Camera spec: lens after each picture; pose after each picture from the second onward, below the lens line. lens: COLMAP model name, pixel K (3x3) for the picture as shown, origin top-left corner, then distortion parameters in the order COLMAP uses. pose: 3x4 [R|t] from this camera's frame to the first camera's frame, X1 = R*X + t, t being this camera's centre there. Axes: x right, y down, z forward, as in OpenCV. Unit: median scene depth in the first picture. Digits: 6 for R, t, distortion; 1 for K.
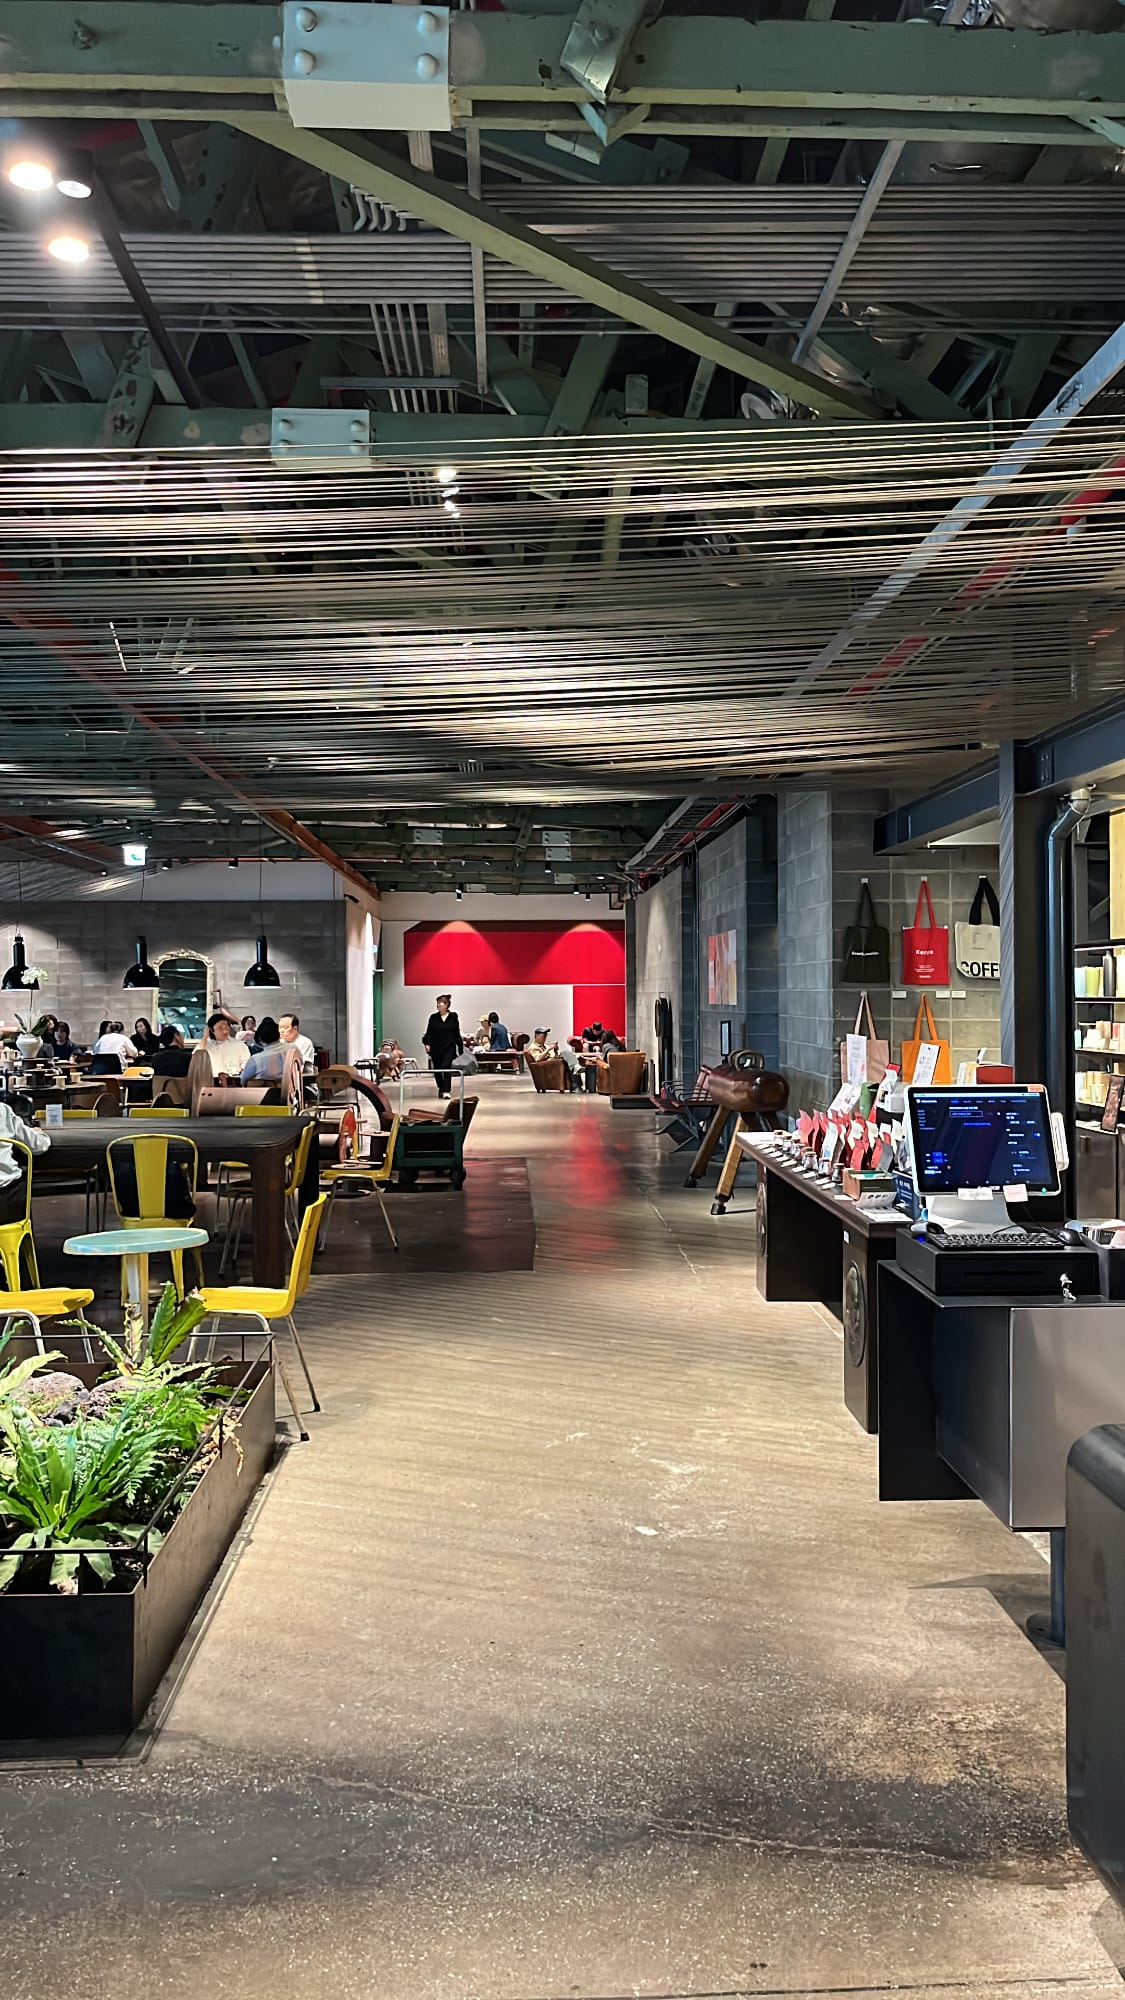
lens RADIAL K [[1590.0, 0, 559.2], [0, 1590.0, 997.6], [0, 0, 1]] dist [0.060811, -0.076888]
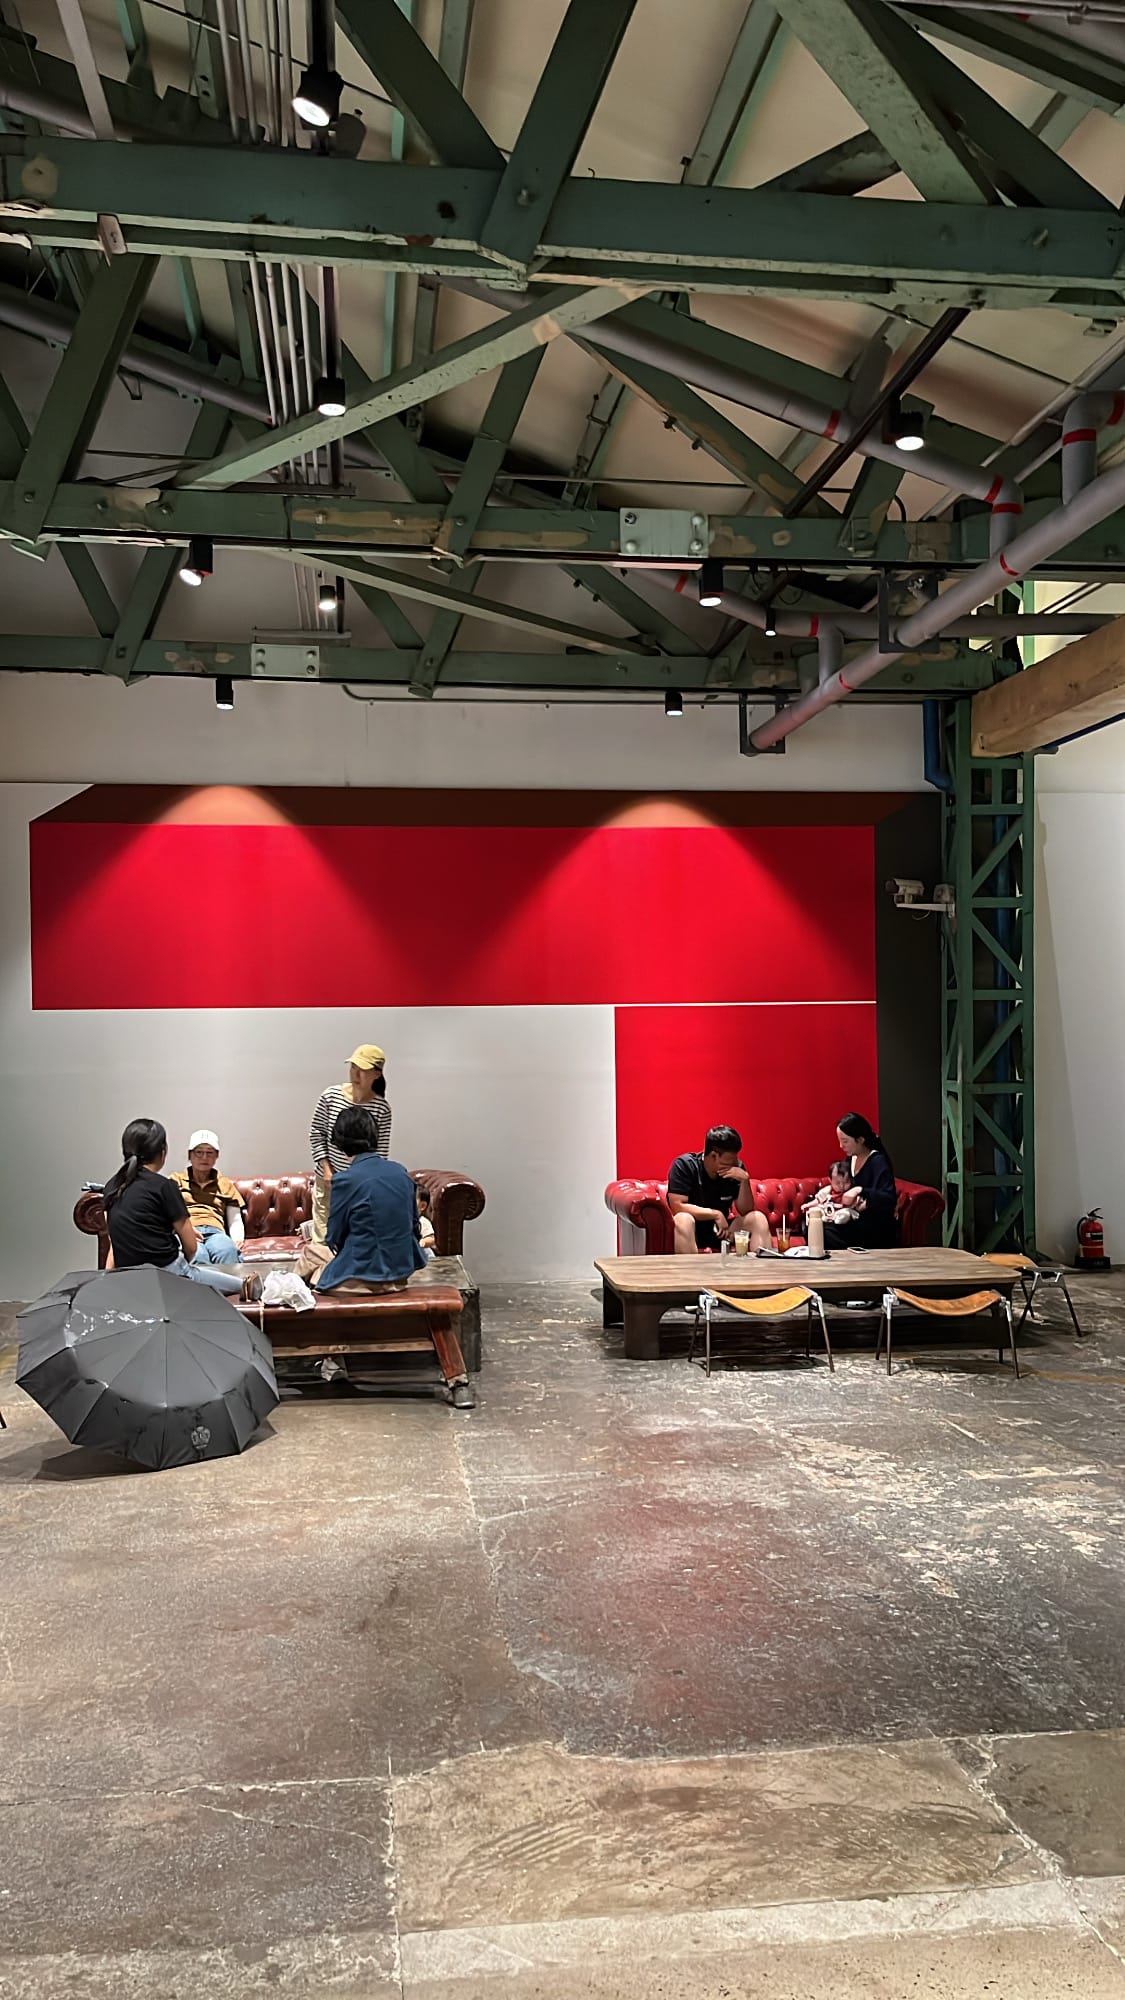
lens RADIAL K [[1590.0, 0, 566.1], [0, 1590.0, 1003.3], [0, 0, 1]] dist [0.060811, -0.076888]
pose [[0.993848, 0.004862, 0.110645, -0.033255], [-0.001873, 0.999631, -0.027108, -0.000368], [-0.110736, 0.026734, 0.993490, 0.706720]]
